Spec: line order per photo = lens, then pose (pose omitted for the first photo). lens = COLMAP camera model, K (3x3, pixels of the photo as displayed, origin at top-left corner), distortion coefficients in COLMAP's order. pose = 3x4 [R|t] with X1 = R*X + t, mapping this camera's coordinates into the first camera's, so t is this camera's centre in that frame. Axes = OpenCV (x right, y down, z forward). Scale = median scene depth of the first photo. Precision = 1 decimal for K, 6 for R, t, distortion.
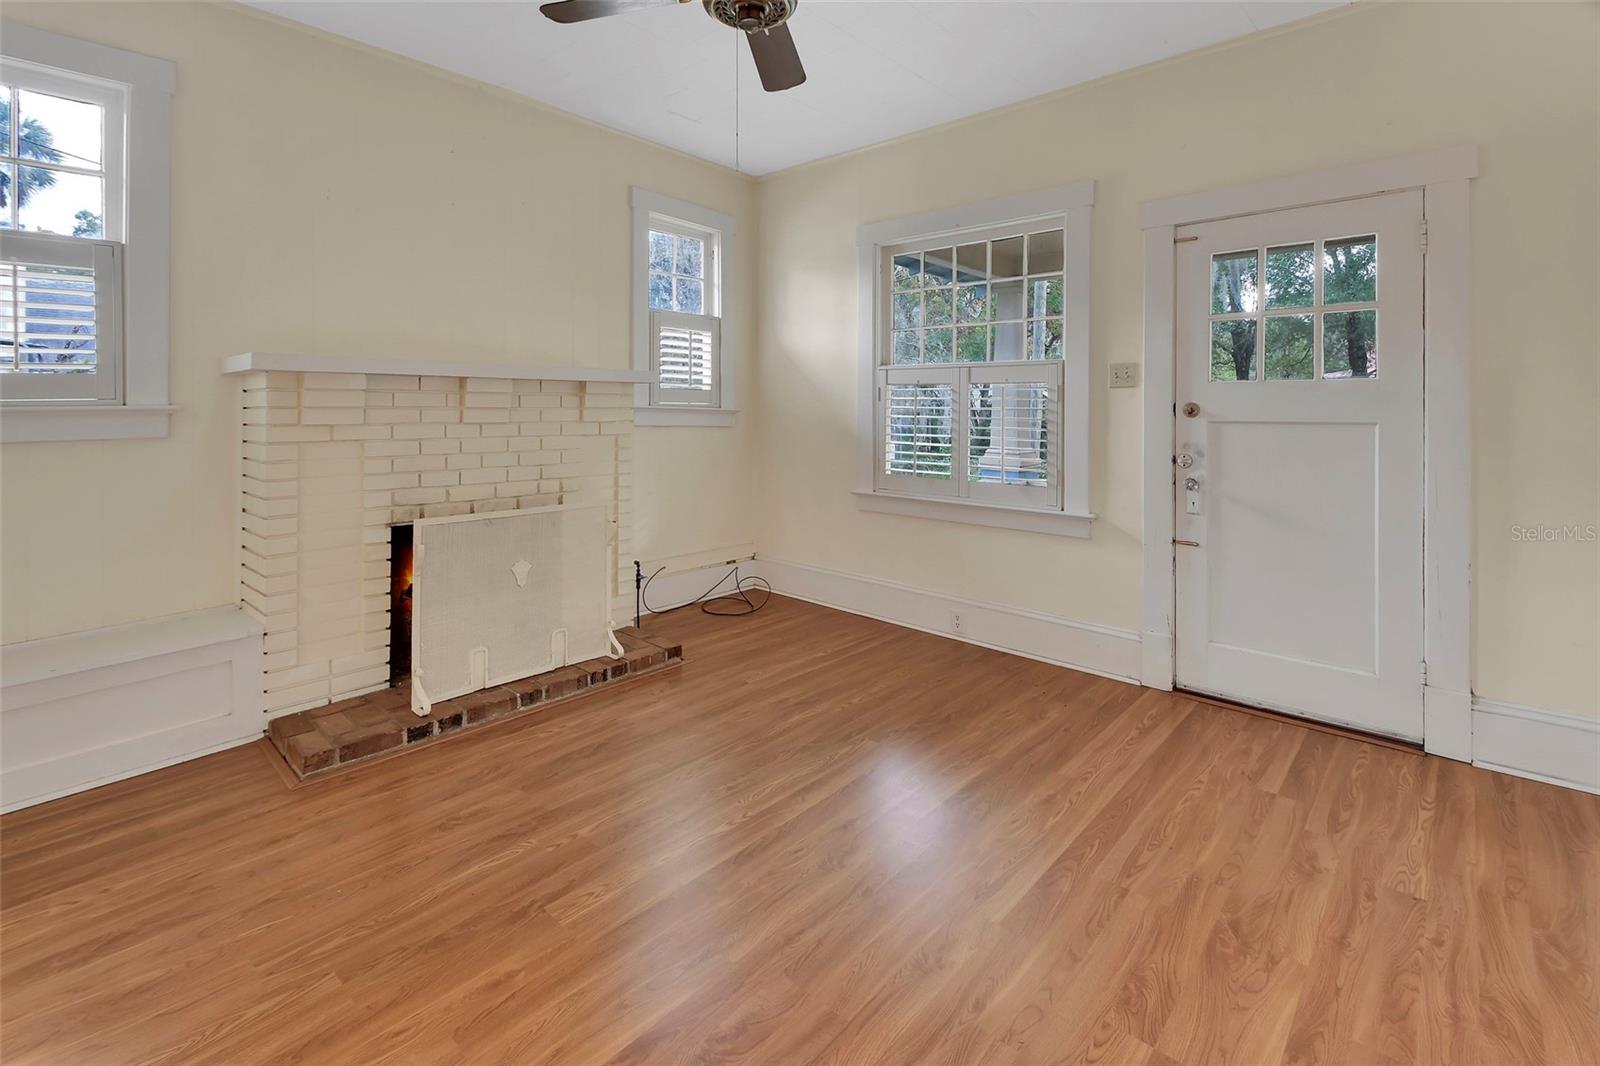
lens RADIAL K [[740.3, 0, 775.0], [0, 740.3, 407.4], [0, 0, 1]] dist [0.002146, 0.000498]
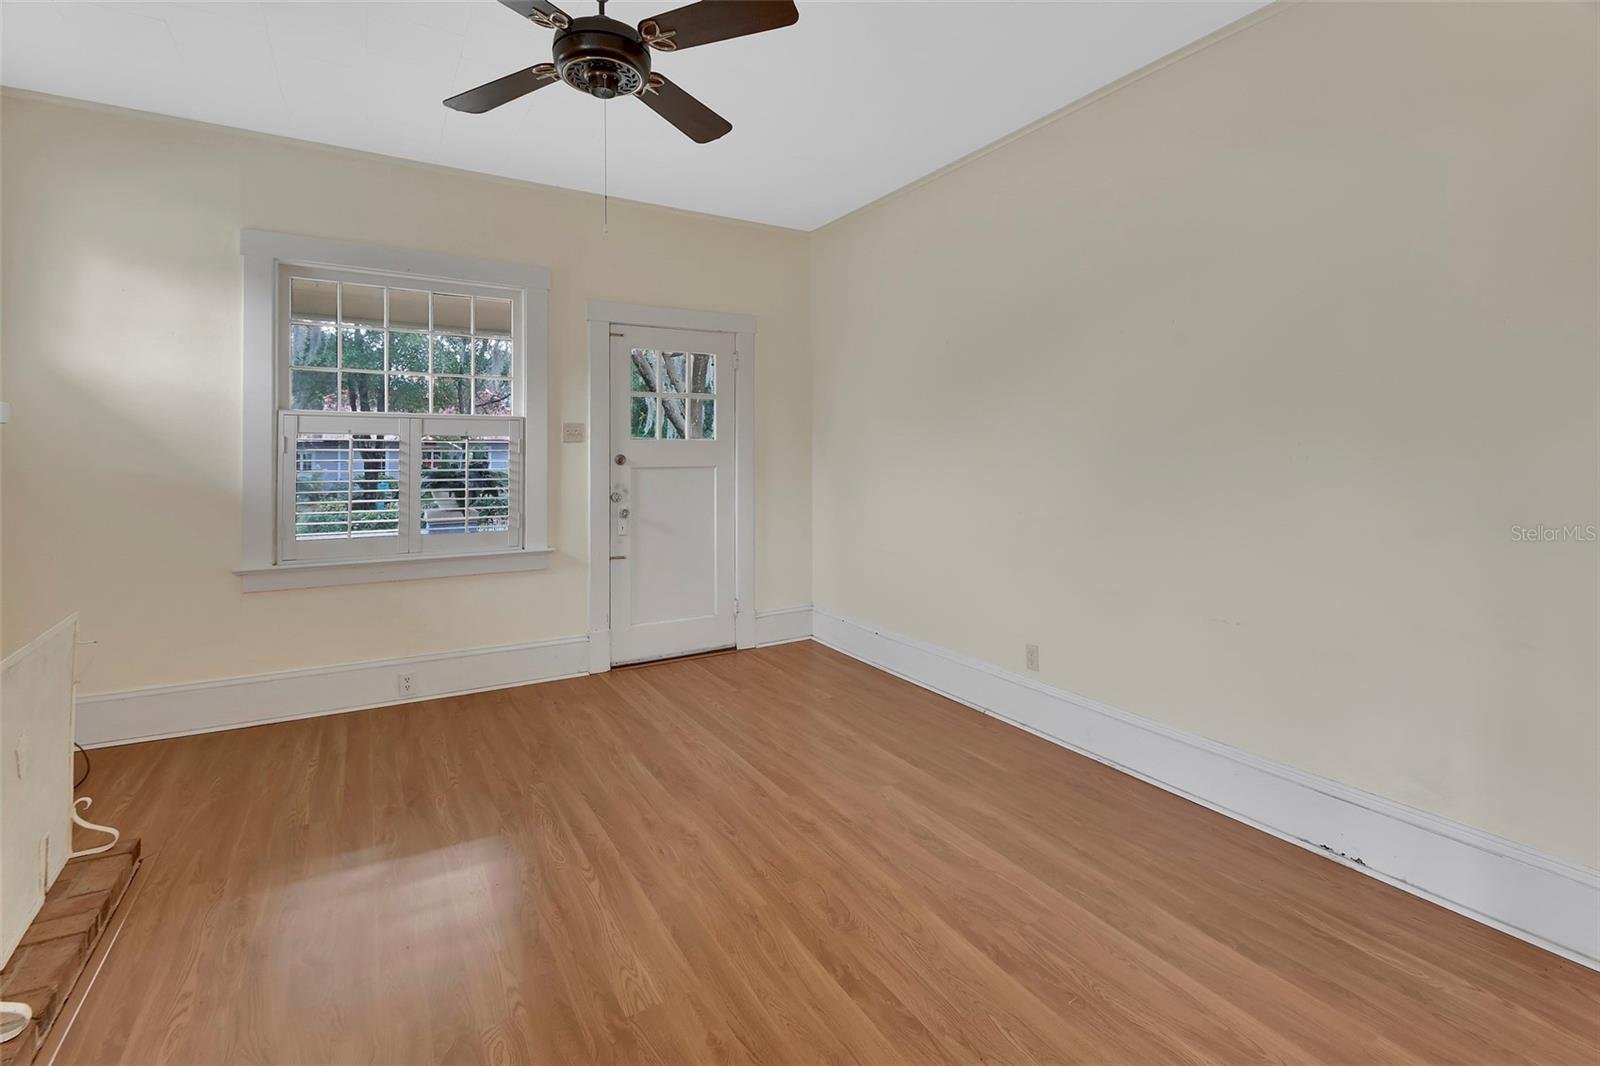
lens RADIAL K [[725.3, 0, 803.0], [0, 725.3, 439.0], [0, 0, 1]] dist [0.000905, 0.000013]
pose [[0.274788, 0.014412, 0.961397, -0.640807], [0.003933, 0.999862, -0.016113, -0.011954], [-0.961497, 0.008209, 0.274693, 0.307941]]
